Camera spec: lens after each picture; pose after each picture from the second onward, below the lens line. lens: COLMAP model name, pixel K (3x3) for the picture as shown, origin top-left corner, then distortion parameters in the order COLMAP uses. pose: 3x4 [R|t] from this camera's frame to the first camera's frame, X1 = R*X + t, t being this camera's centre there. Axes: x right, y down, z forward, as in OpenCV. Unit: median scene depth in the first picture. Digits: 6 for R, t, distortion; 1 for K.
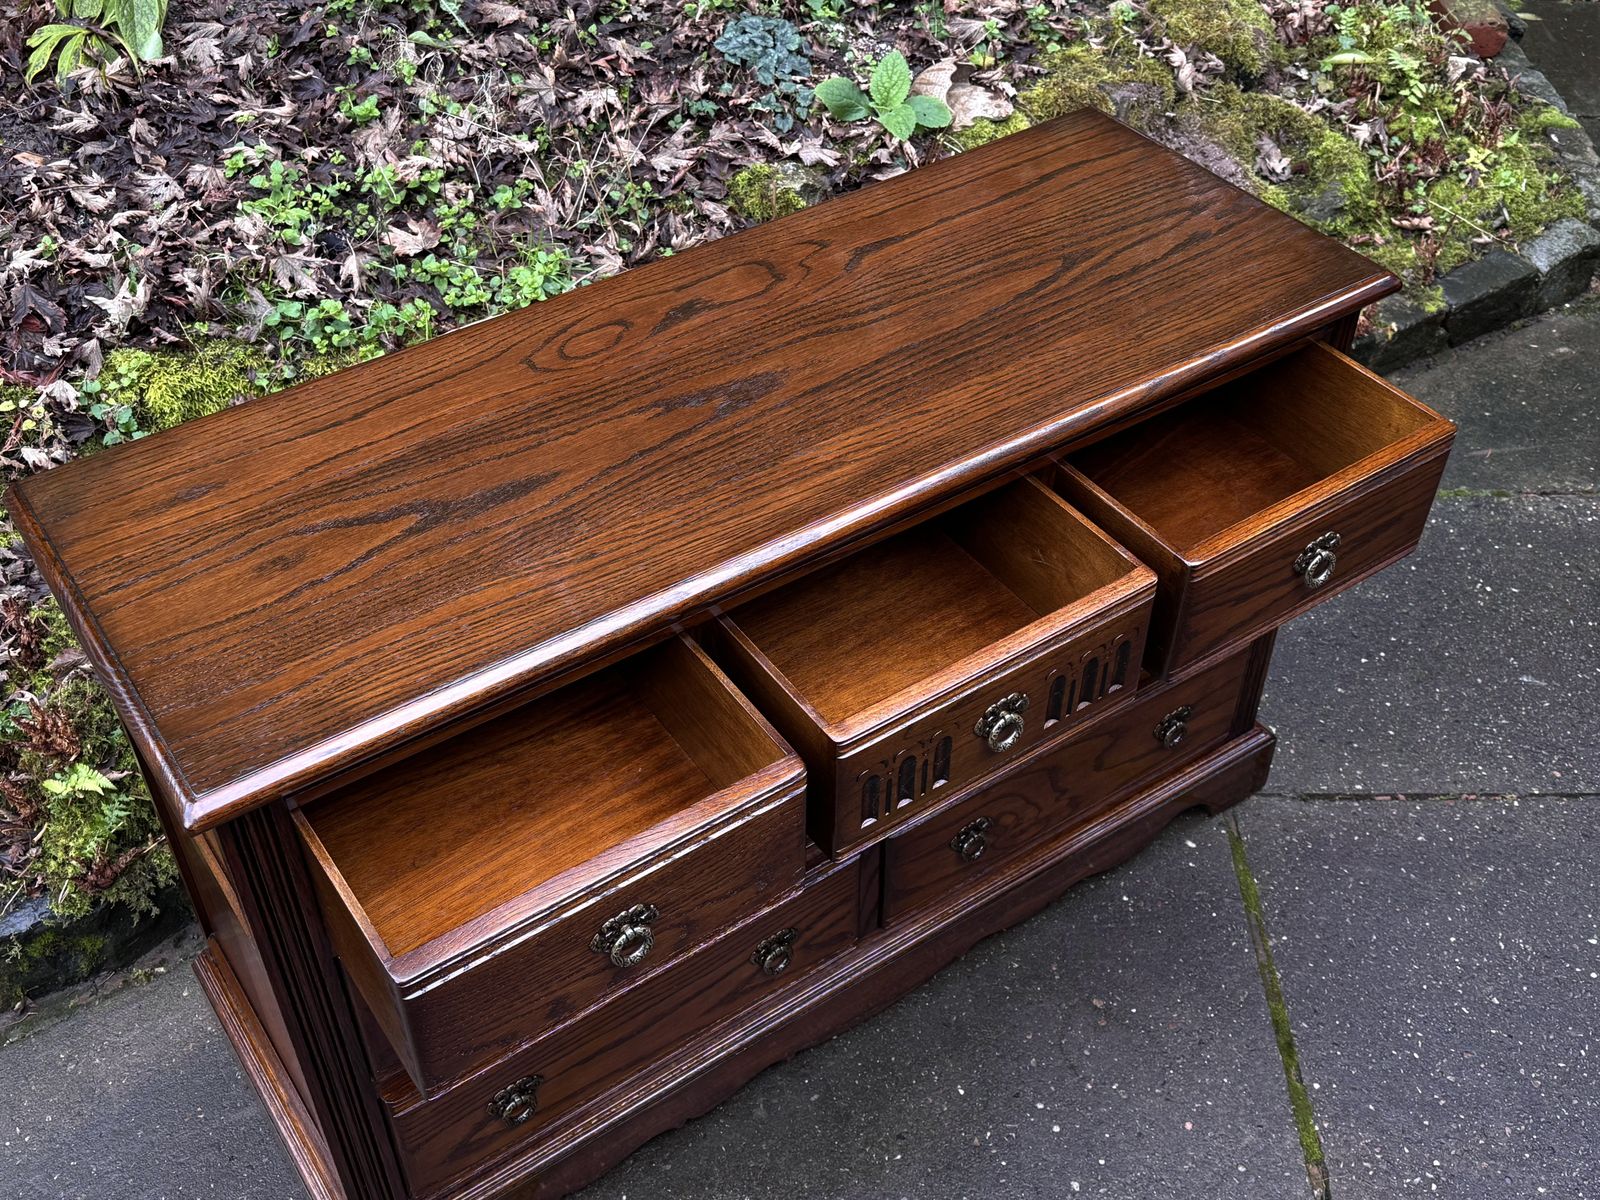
lens RADIAL K [[1687.8, 0, 766.6], [0, 1687.8, 605.6], [0, 0, 1]] dist [0.036933, 0.000000]
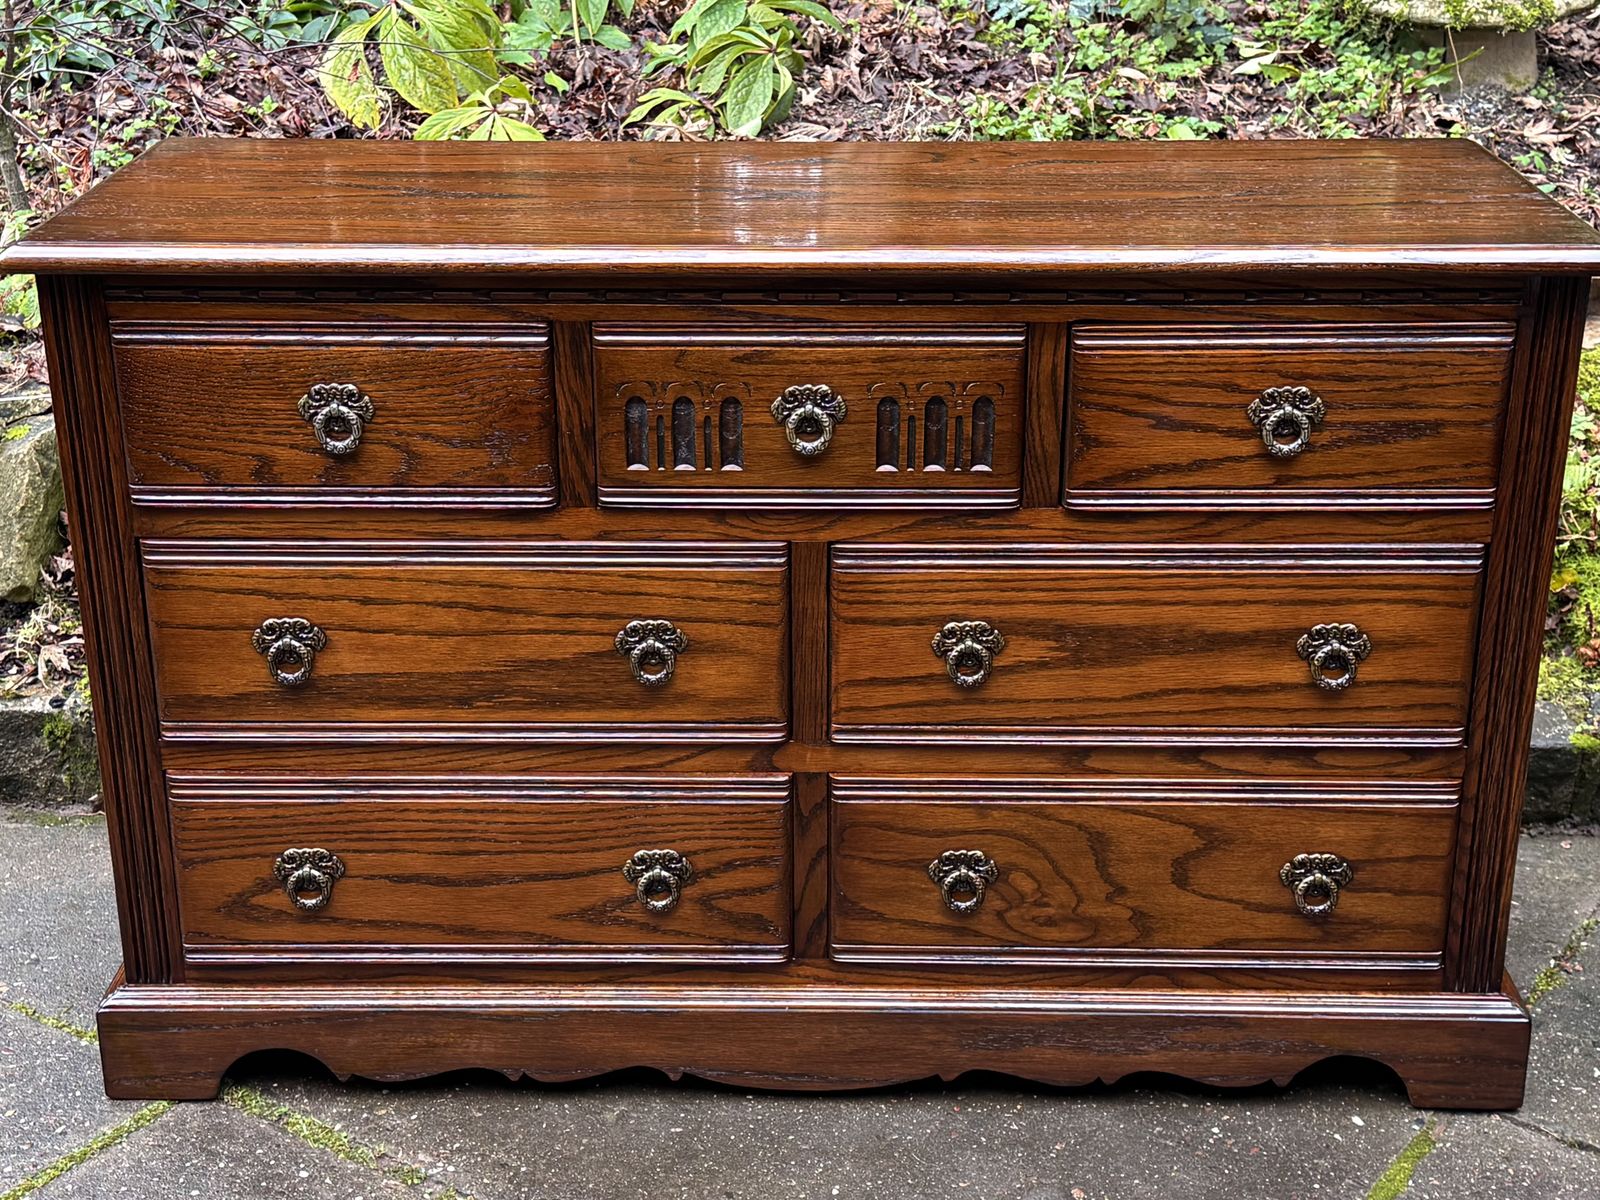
lens RADIAL K [[2306.6, 0, 806.5], [0, 2306.6, 608.9], [0, 0, 1]] dist [0.143834, 0.000000]
pose [[0.824643, 0.223192, -0.519759, 0.456258], [-0.395613, 0.884318, -0.247936, 0.254225], [0.404294, 0.410082, 0.817544, 0.025907]]
